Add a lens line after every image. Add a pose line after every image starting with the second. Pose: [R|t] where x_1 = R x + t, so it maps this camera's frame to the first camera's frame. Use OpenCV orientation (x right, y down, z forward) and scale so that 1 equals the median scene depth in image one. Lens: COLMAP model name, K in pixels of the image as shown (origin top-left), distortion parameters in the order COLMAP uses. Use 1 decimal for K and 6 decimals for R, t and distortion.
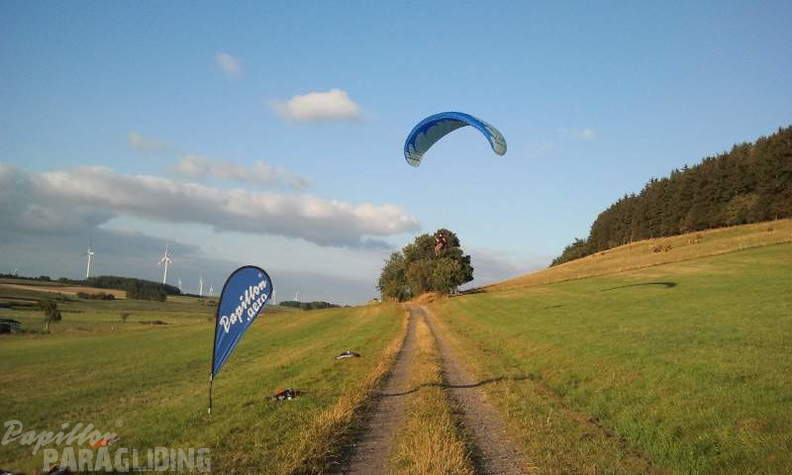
lens RADIAL K [[1666.7, 0, 408.1], [0, 1666.7, 237.0], [0, 0, 1]] dist [0.106181, -0.427409]
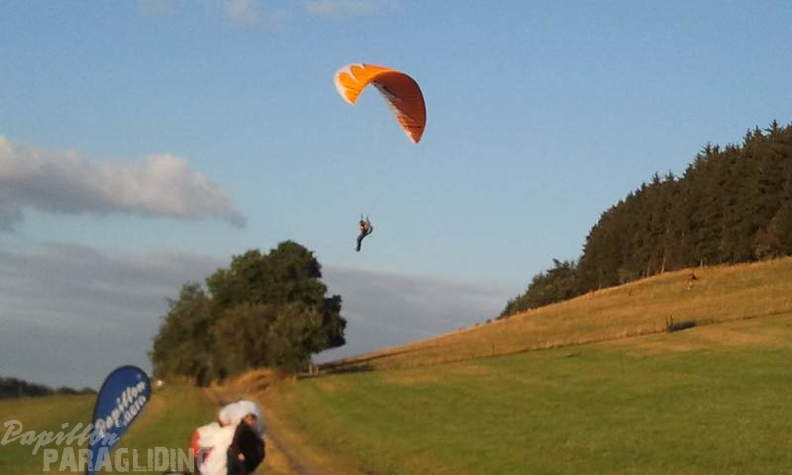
lens RADIAL K [[1666.7, 0, 408.1], [0, 1666.7, 237.0], [0, 0, 1]] dist [0.106181, -0.427409]
pose [[0.997638, 0.025420, 0.063810, 0.024941], [-0.021284, 0.997679, -0.064673, 0.025637], [-0.065306, 0.063162, 0.995864, 0.492712]]
